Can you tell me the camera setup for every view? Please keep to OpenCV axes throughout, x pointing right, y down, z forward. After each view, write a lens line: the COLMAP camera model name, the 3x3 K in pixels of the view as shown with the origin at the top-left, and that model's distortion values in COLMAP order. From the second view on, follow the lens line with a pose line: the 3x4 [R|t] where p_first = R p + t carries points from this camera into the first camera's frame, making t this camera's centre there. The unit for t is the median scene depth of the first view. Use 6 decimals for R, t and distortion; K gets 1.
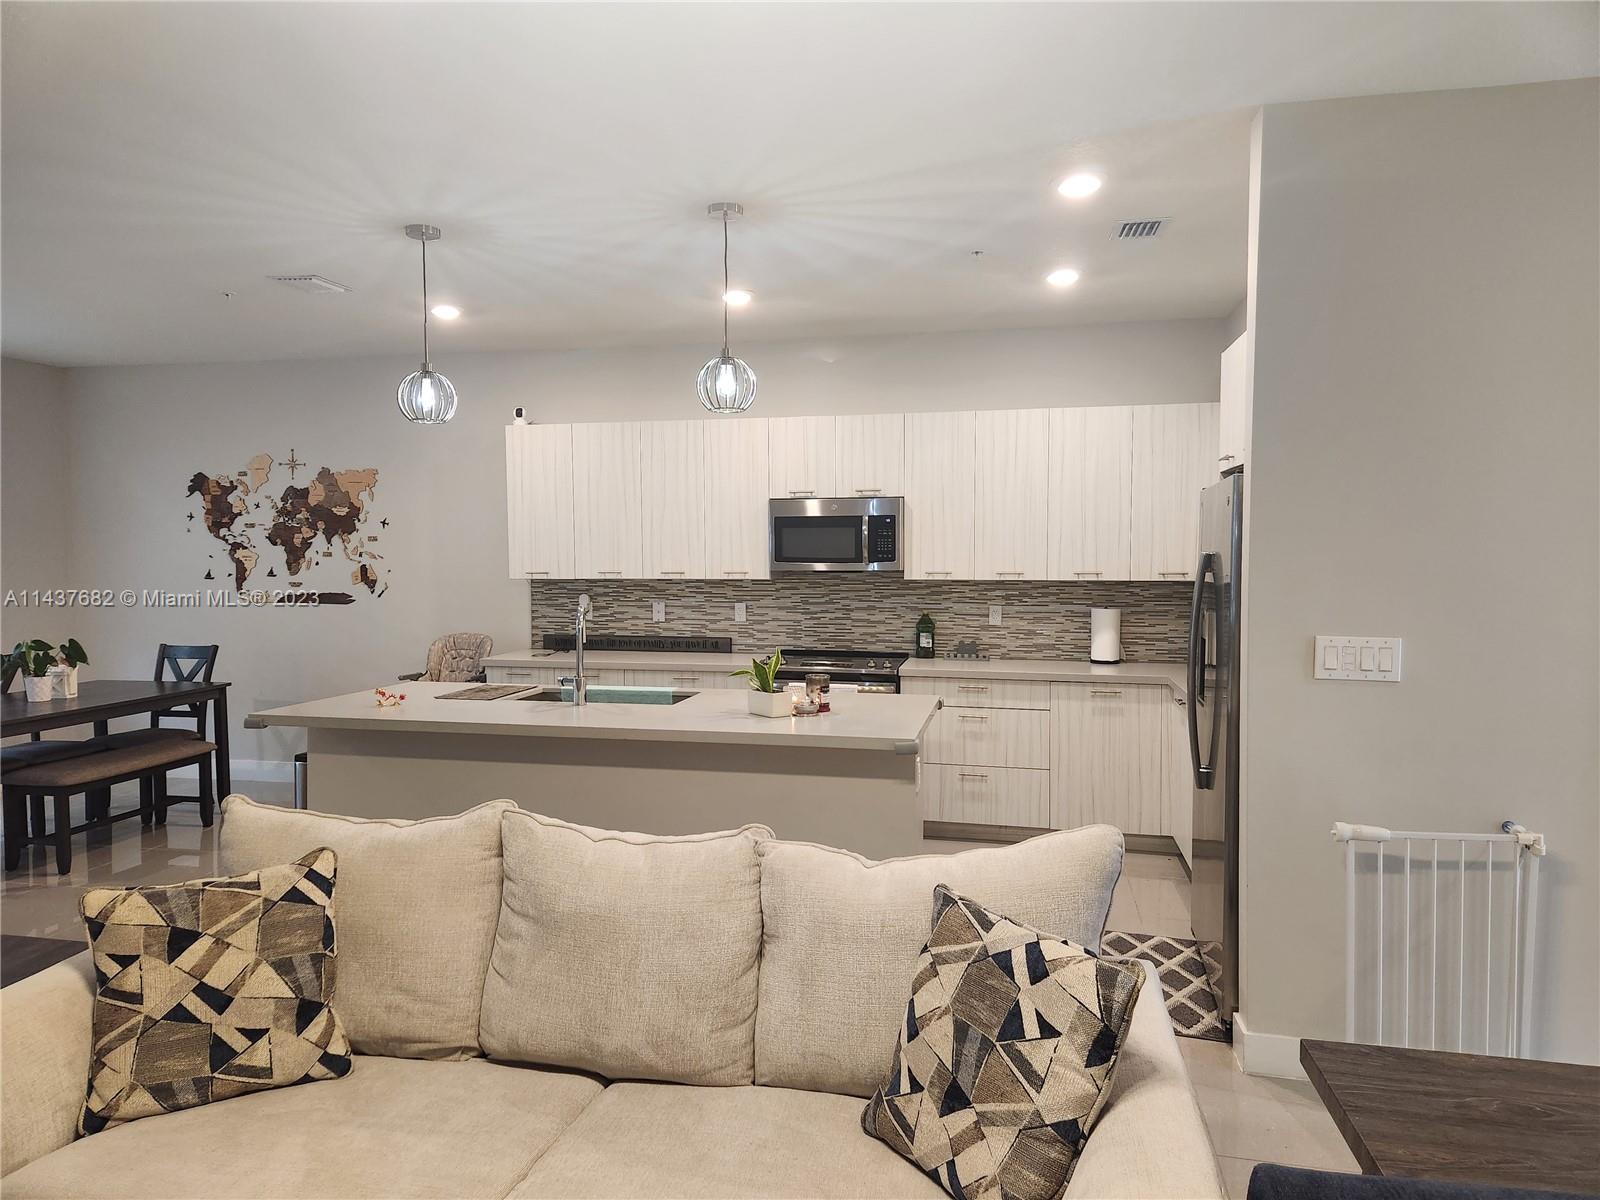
lens RADIAL K [[1072.1, 0, 785.7], [0, 1072.1, 599.3], [0, 0, 1]] dist [0.065504, -0.040952]
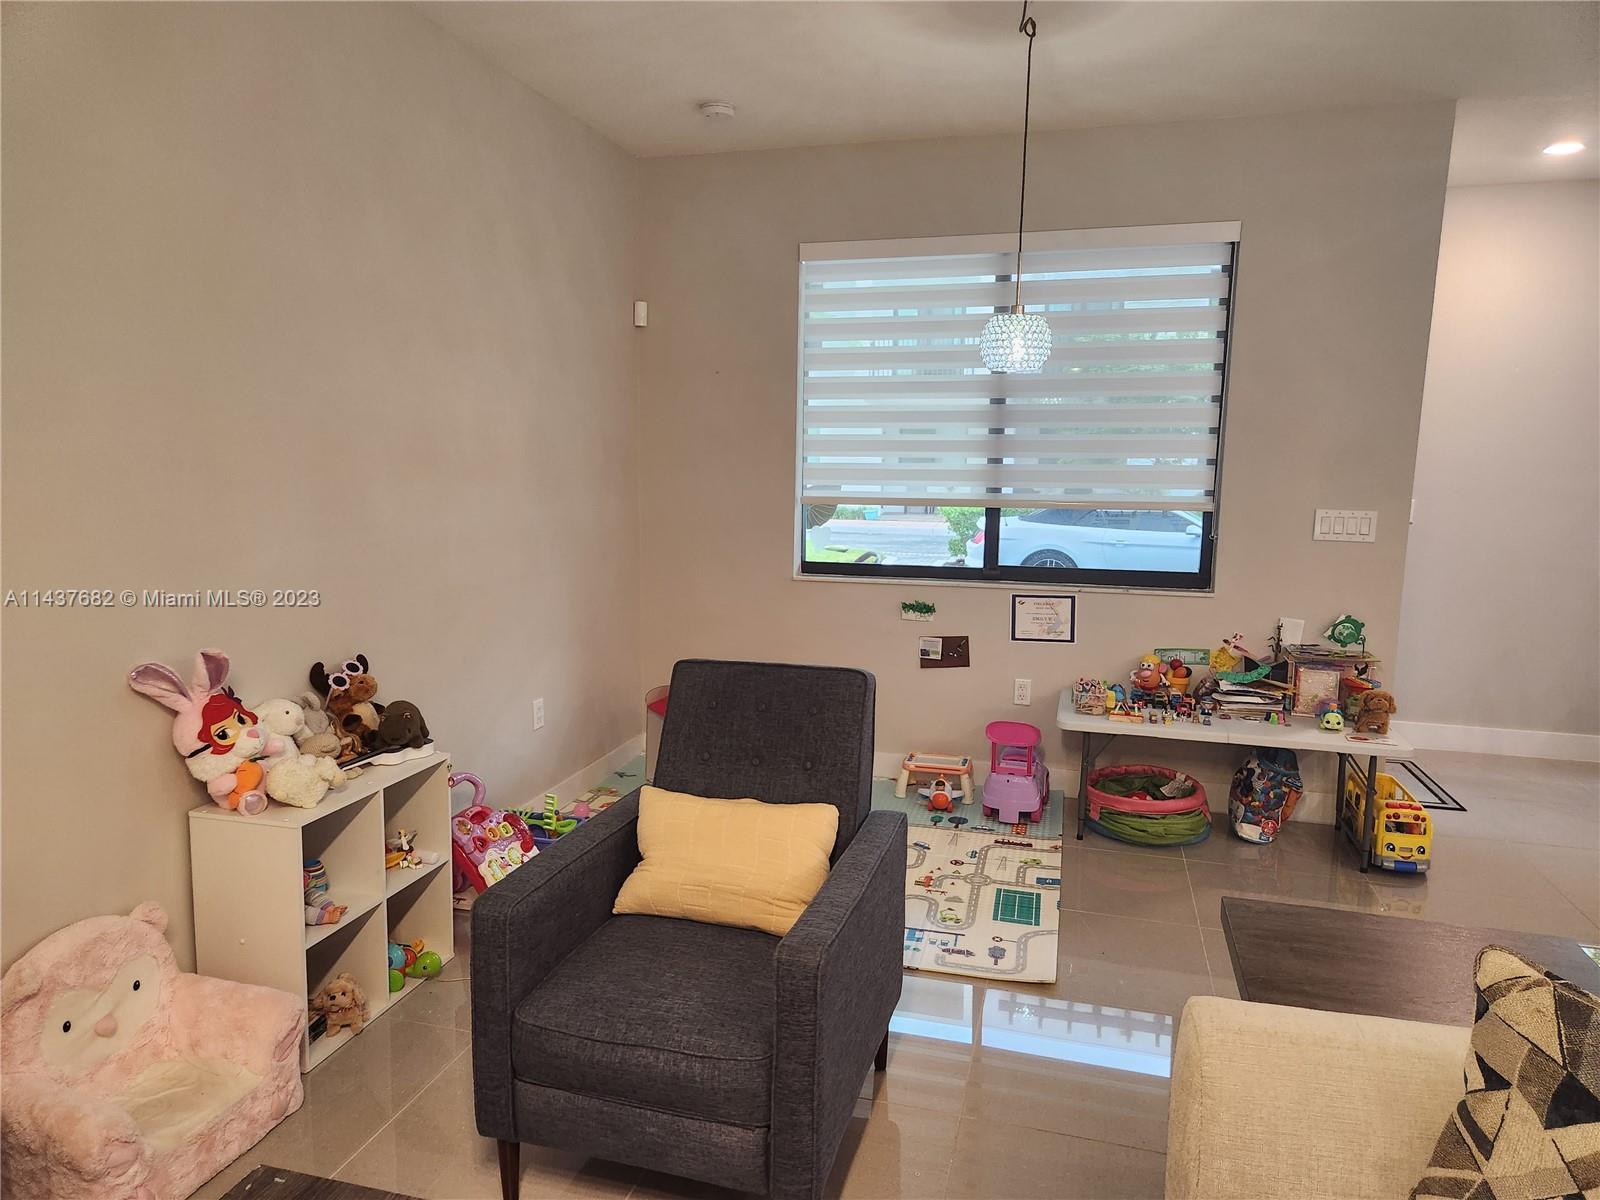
lens RADIAL K [[1072.1, 0, 786.2], [0, 1072.1, 599.8], [0, 0, 1]] dist [0.065504, -0.040952]
pose [[-0.066942, 0.136775, -0.988338, -0.000109], [-0.058804, 0.988297, 0.140752, -0.000299], [0.996023, 0.067540, -0.058116, 0.191059]]
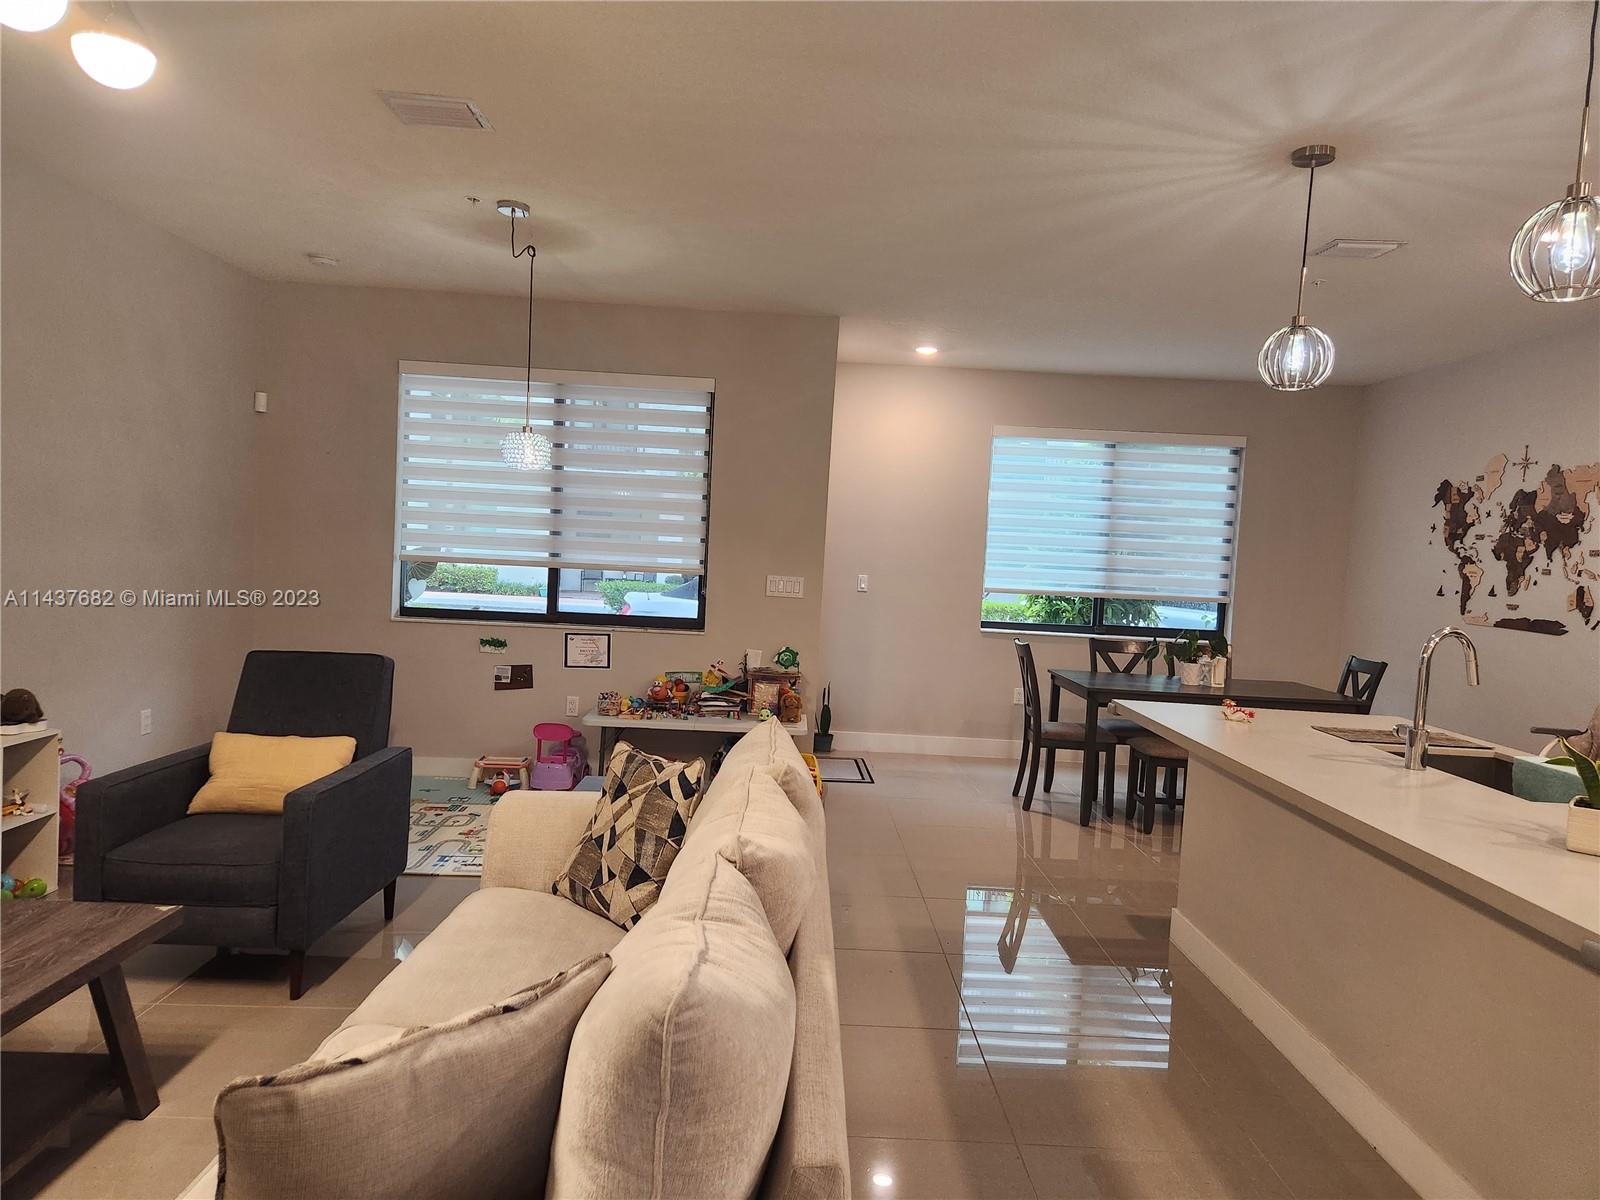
lens RADIAL K [[1072.1, 0, 817.5], [0, 1072.1, 607.8], [0, 0, 1]] dist [0.065504, -0.040952]
pose [[0.230085, 0.066906, -0.970868, 0.245375], [-0.096993, 0.994243, 0.045530, 0.000468], [0.968325, 0.083691, 0.235250, 0.283261]]
